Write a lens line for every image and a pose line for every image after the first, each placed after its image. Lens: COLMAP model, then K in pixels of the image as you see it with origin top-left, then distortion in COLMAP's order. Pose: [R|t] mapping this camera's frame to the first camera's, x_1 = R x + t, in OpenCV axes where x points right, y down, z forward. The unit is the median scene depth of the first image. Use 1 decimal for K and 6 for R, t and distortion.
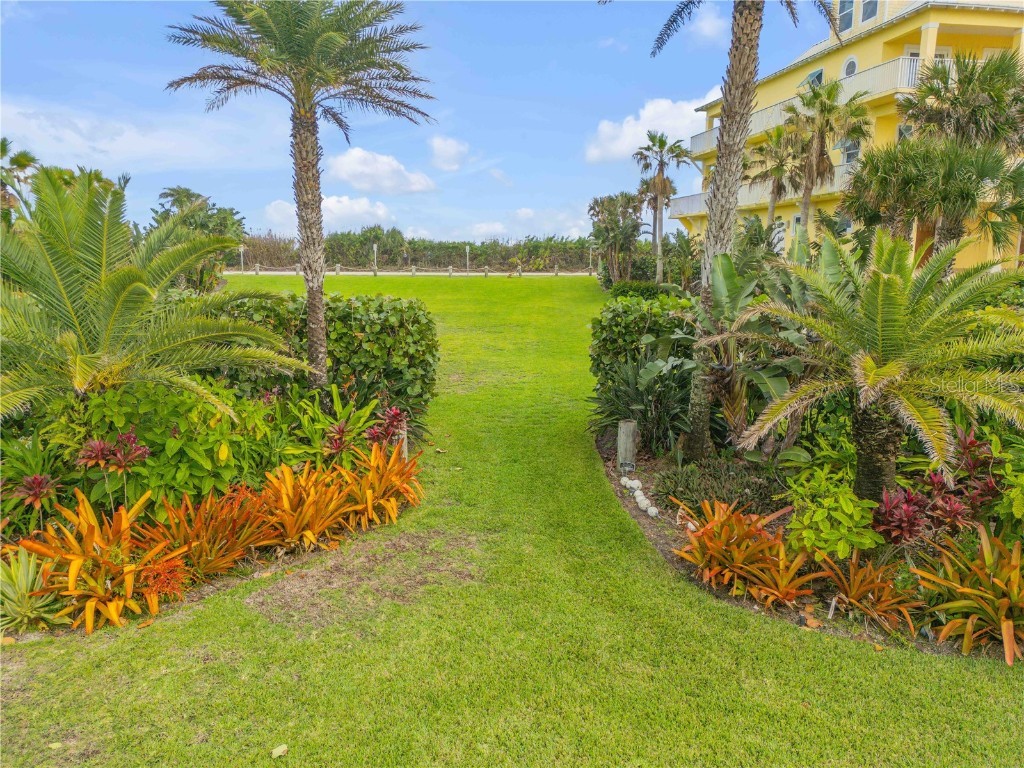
lens RADIAL K [[718.6, 0, 512.0], [0, 718.6, 384.0], [0, 0, 1]] dist [0.086610, -0.089764]
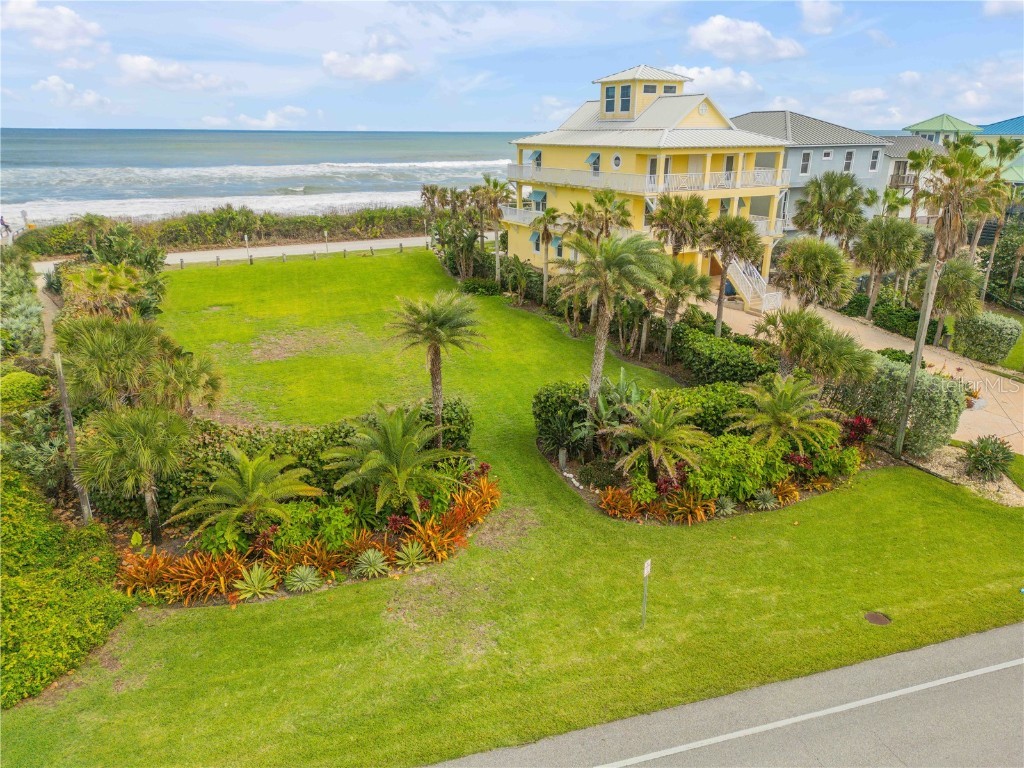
lens RADIAL K [[718.6, 0, 512.0], [0, 718.6, 384.0], [0, 0, 1]] dist [0.086610, -0.089764]
pose [[0.947099, -0.107981, 0.302230, -0.954509], [0.056139, 0.982921, 0.175255, -0.800954], [-0.315992, -0.149017, 0.936986, -1.612636]]
